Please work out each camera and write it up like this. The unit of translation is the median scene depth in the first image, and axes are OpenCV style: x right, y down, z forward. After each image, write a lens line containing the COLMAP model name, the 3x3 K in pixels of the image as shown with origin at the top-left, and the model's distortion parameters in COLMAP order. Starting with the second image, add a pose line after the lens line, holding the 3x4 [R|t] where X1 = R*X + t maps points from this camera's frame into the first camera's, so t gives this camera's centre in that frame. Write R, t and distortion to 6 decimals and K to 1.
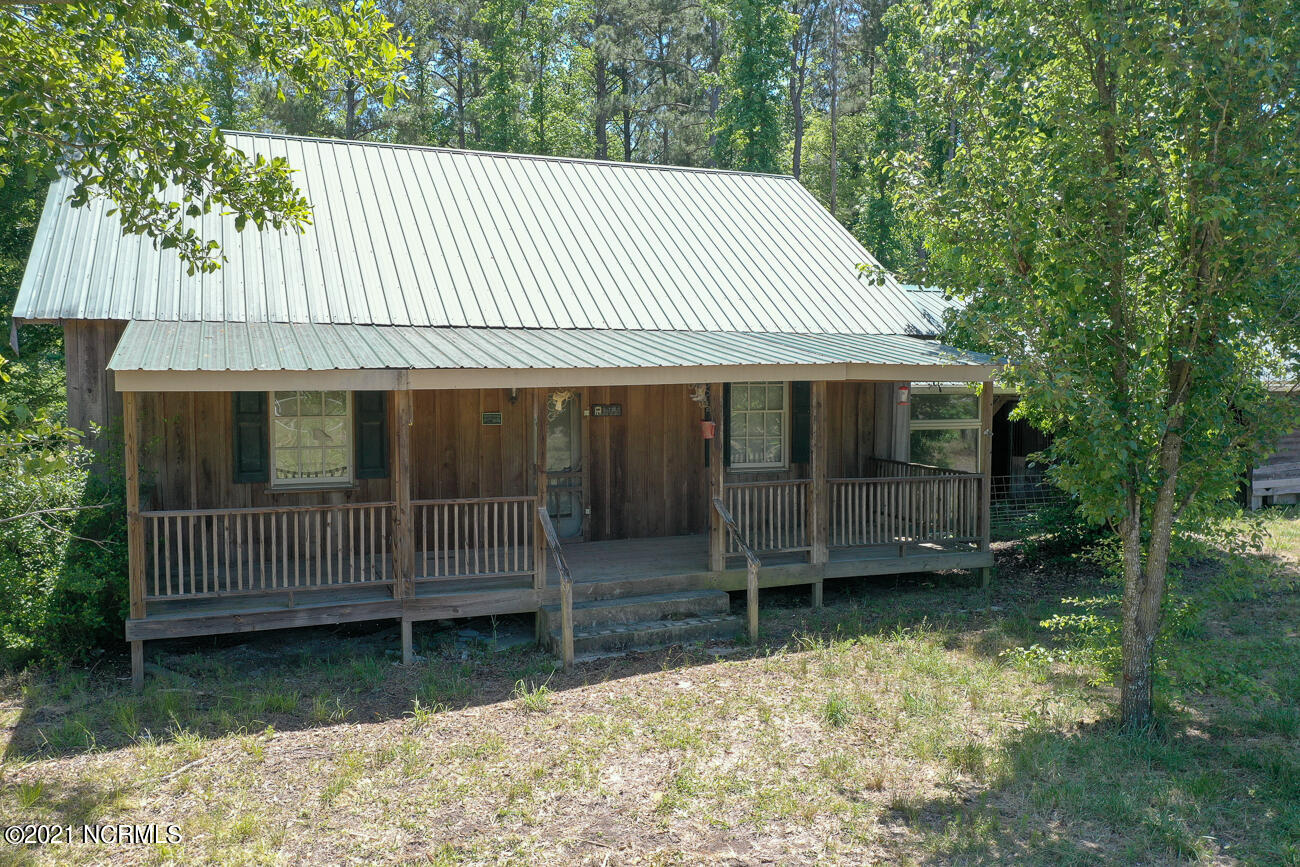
lens RADIAL K [[1039.9, 0, 647.5], [0, 1039.9, 427.6], [0, 0, 1]] dist [0.024354, 0.013354]
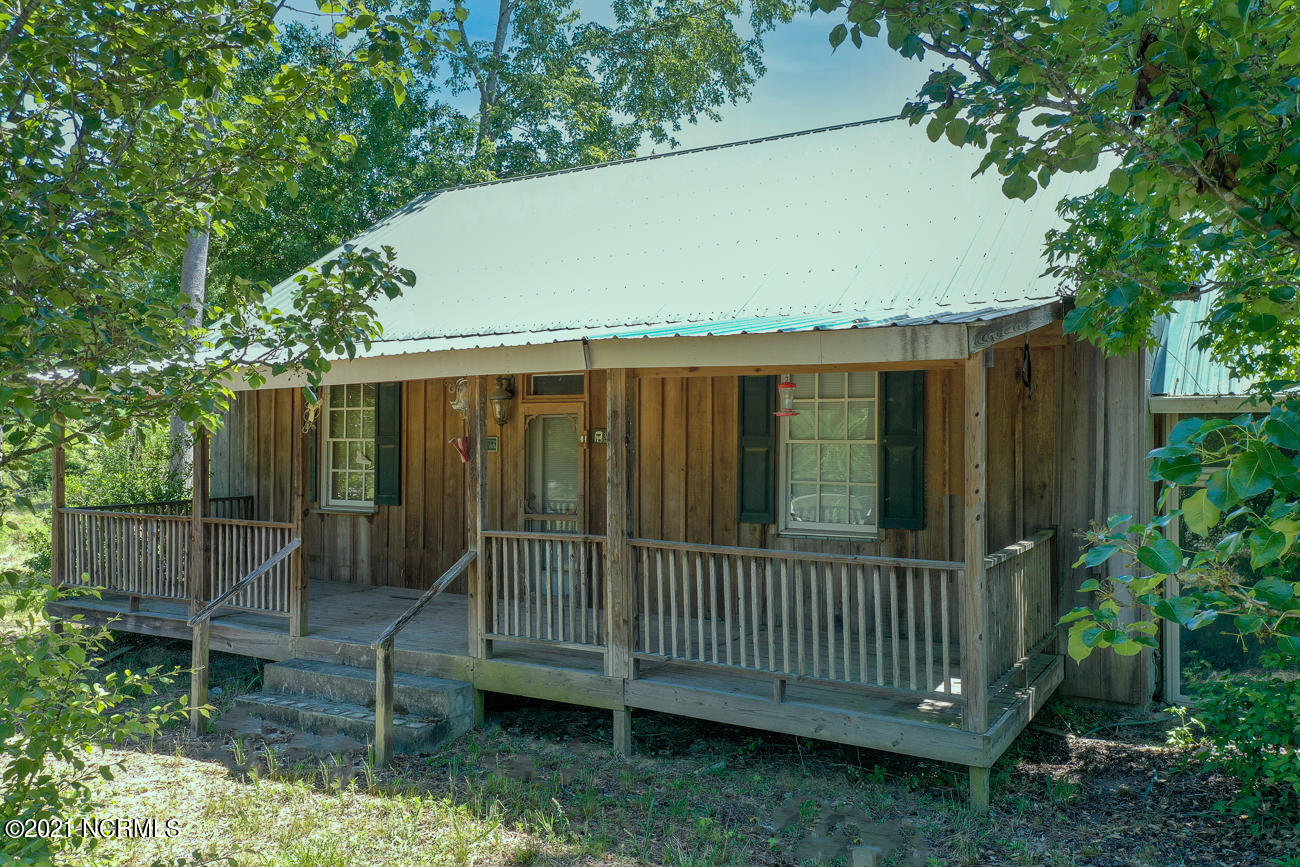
lens RADIAL K [[1039.9, 0, 649.9], [0, 1039.9, 435.3], [0, 0, 1]] dist [0.024354, 0.013354]
pose [[0.607980, -0.001938, -0.793950, 0.657182], [-0.047334, 0.998130, -0.038683, 0.012623], [0.792540, 0.061099, 0.606751, 0.643376]]
